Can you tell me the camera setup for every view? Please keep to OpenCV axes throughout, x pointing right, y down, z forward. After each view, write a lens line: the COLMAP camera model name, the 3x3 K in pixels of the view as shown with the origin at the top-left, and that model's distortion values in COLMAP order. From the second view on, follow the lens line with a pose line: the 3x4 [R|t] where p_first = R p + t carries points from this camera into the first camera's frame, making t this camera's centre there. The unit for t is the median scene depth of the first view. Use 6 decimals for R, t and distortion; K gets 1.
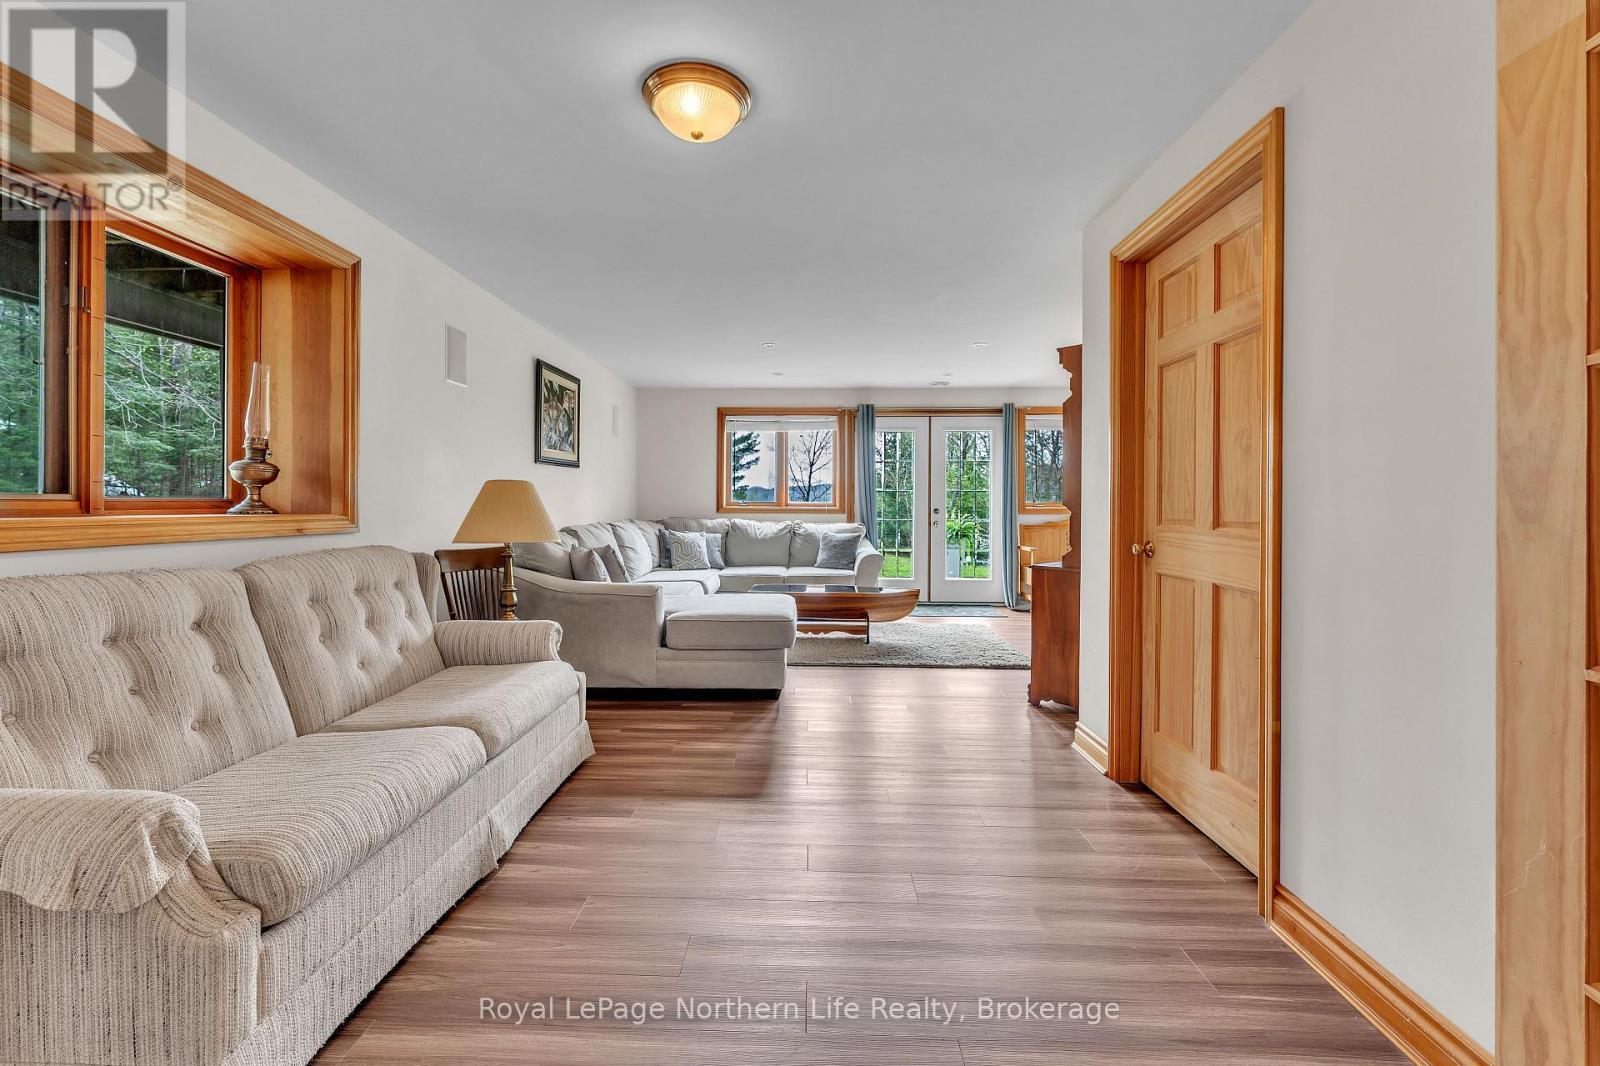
lens RADIAL K [[661.6, 0, 793.8], [0, 661.6, 500.7], [0, 0, 1]] dist [-0.000716, 0.000114]
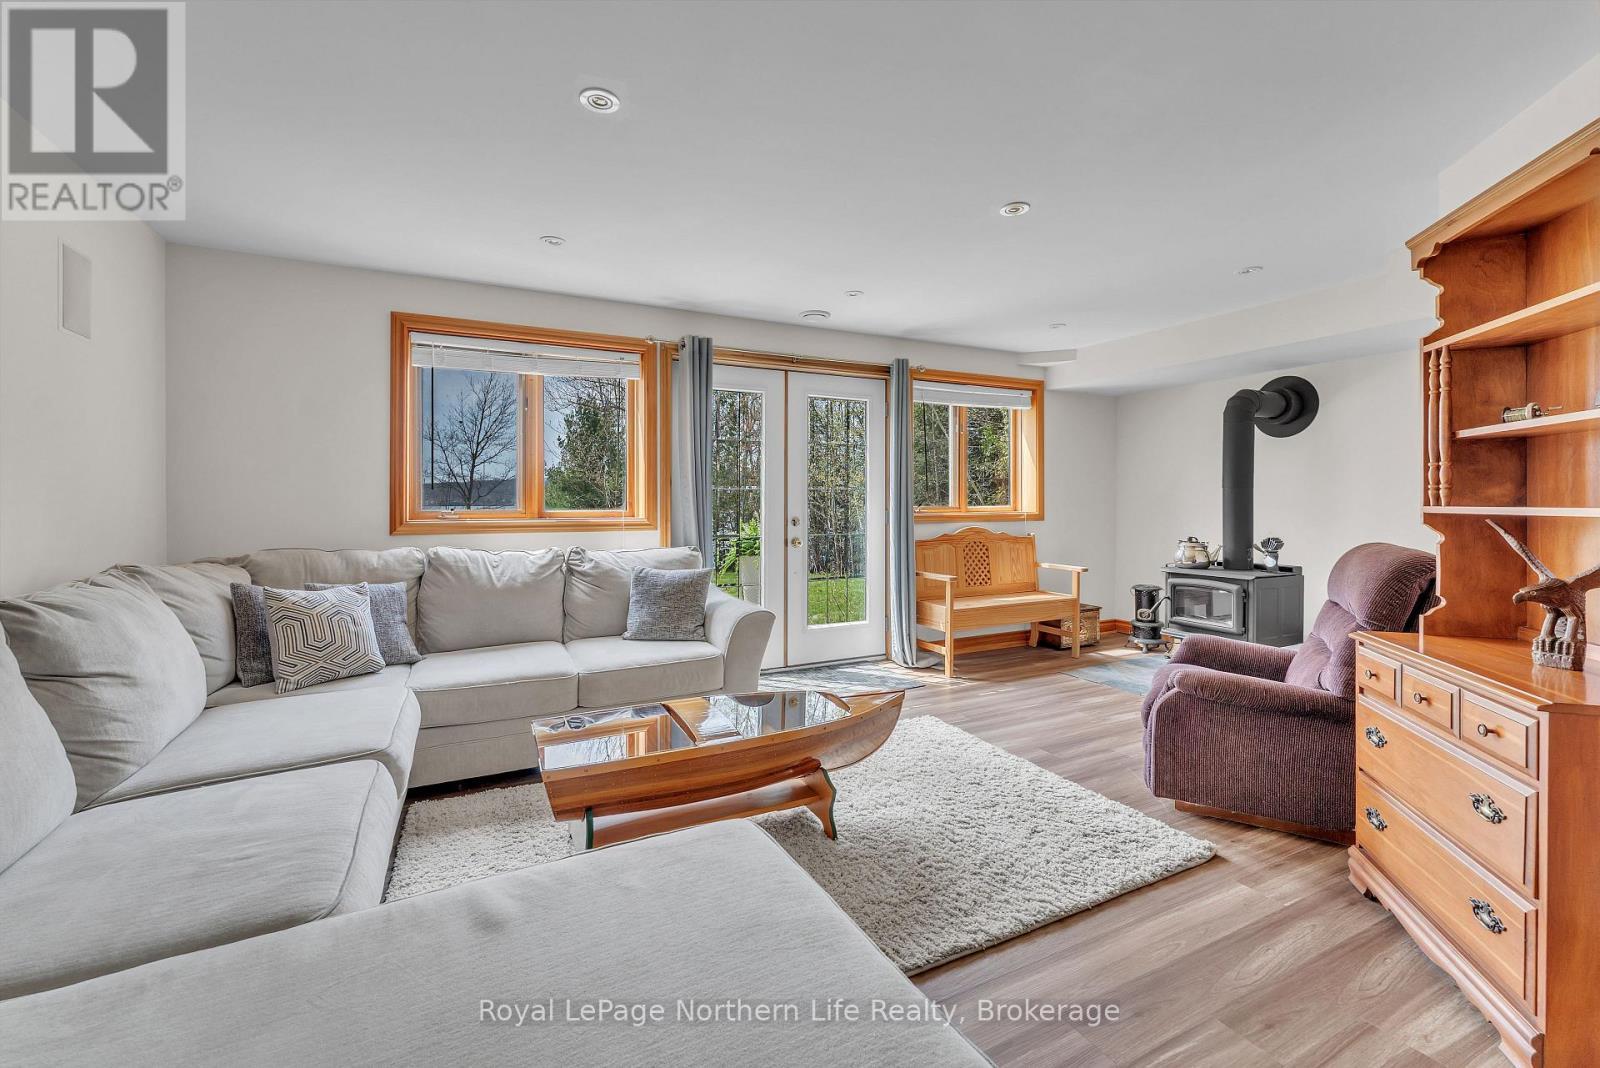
lens RADIAL K [[661.6, 0, 793.8], [0, 661.6, 501.7], [0, 0, 1]] dist [-0.000716, 0.000114]
pose [[0.882643, -0.004566, 0.470021, -0.088027], [0.002063, 0.999981, 0.005840, -0.007741], [-0.470039, -0.004185, 0.882636, 0.467144]]
